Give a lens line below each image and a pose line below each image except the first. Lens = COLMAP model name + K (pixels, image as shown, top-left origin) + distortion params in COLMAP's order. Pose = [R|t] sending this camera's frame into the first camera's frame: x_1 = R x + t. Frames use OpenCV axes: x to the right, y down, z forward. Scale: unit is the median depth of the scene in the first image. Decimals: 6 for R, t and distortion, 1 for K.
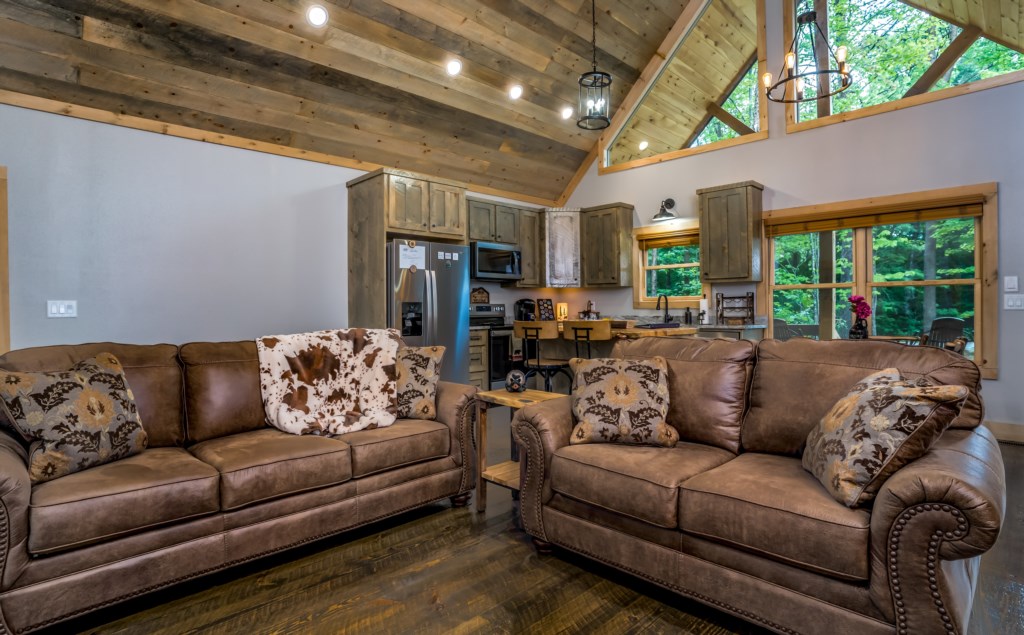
lens RADIAL K [[538.9, 0, 485.3], [0, 538.9, 299.0], [0, 0, 1]] dist [-0.022297, 0.011812]
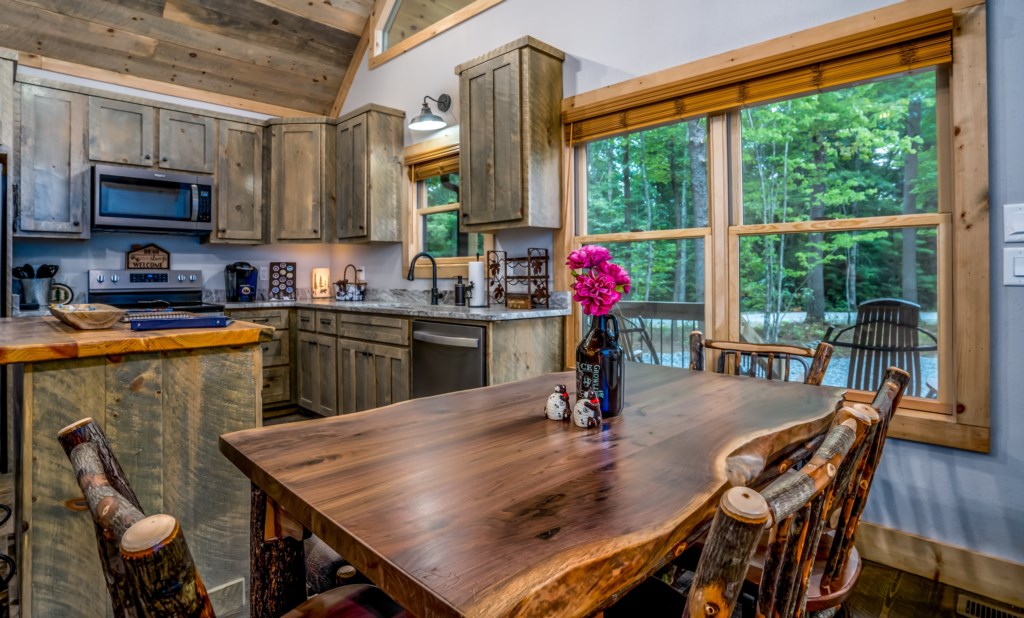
lens RADIAL K [[534.5, 0, 489.0], [0, 534.5, 265.6], [0, 0, 1]] dist [-0.040337, 0.017780]
pose [[0.999984, -0.001561, 0.005372, 0.397424], [0.001570, 0.999998, -0.001511, 0.005425], [-0.005369, 0.001519, 0.999984, 0.415263]]
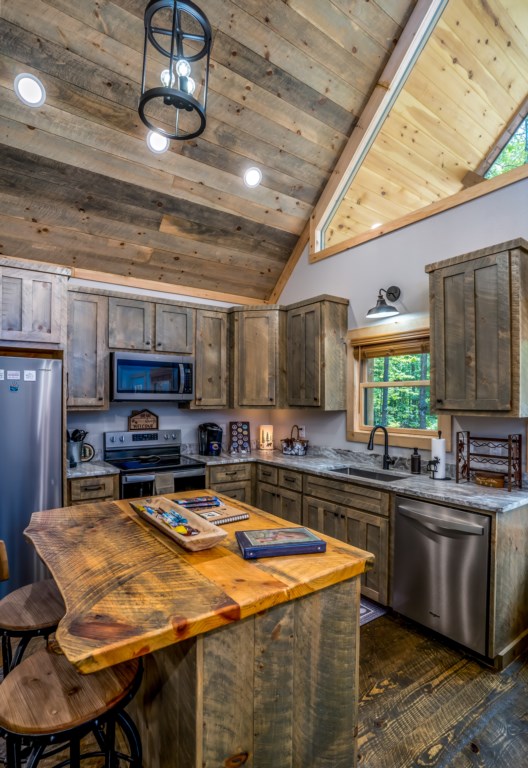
lens RADIAL K [[392.8, 0, 255.2], [0, 392.8, 394.7], [0, 0, 1]] dist [-0.044353, 0.020423]
pose [[0.989019, 0.006935, -0.147627, 0.246925], [-0.005515, 0.999935, 0.010023, -0.052294], [0.147687, -0.009099, 0.988992, 0.486245]]
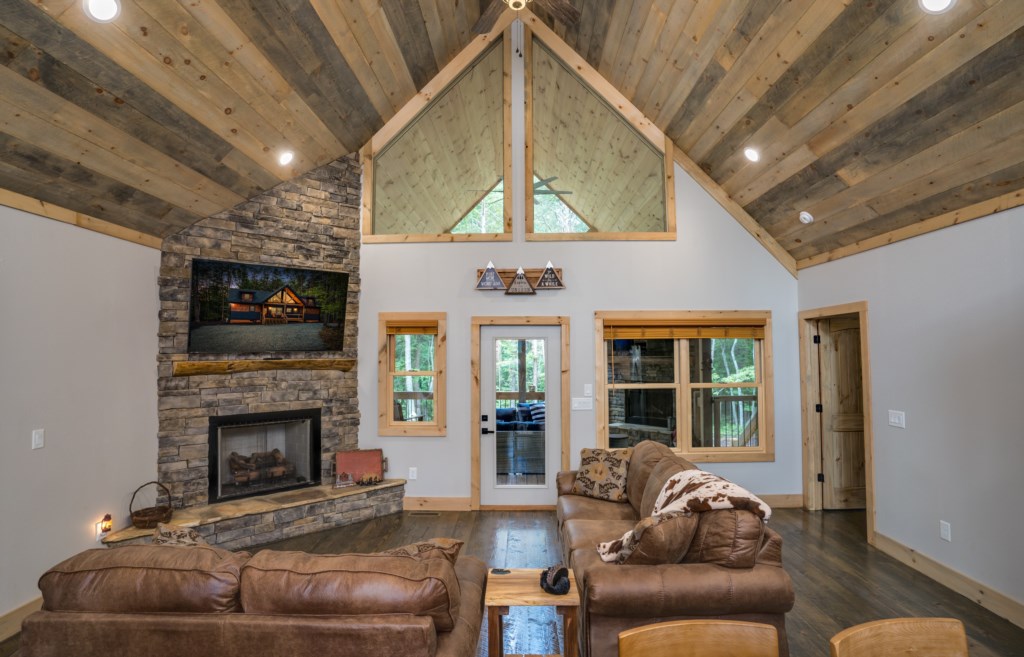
lens RADIAL K [[515.2, 0, 510.7], [0, 515.2, 329.8], [0, 0, 1]] dist [-0.058964, 0.020144]
pose [[-0.693367, -0.019123, -0.720331, 0.313198], [0.023863, 0.998490, -0.049477, -0.083327], [0.720189, -0.051495, -0.691864, 0.712421]]
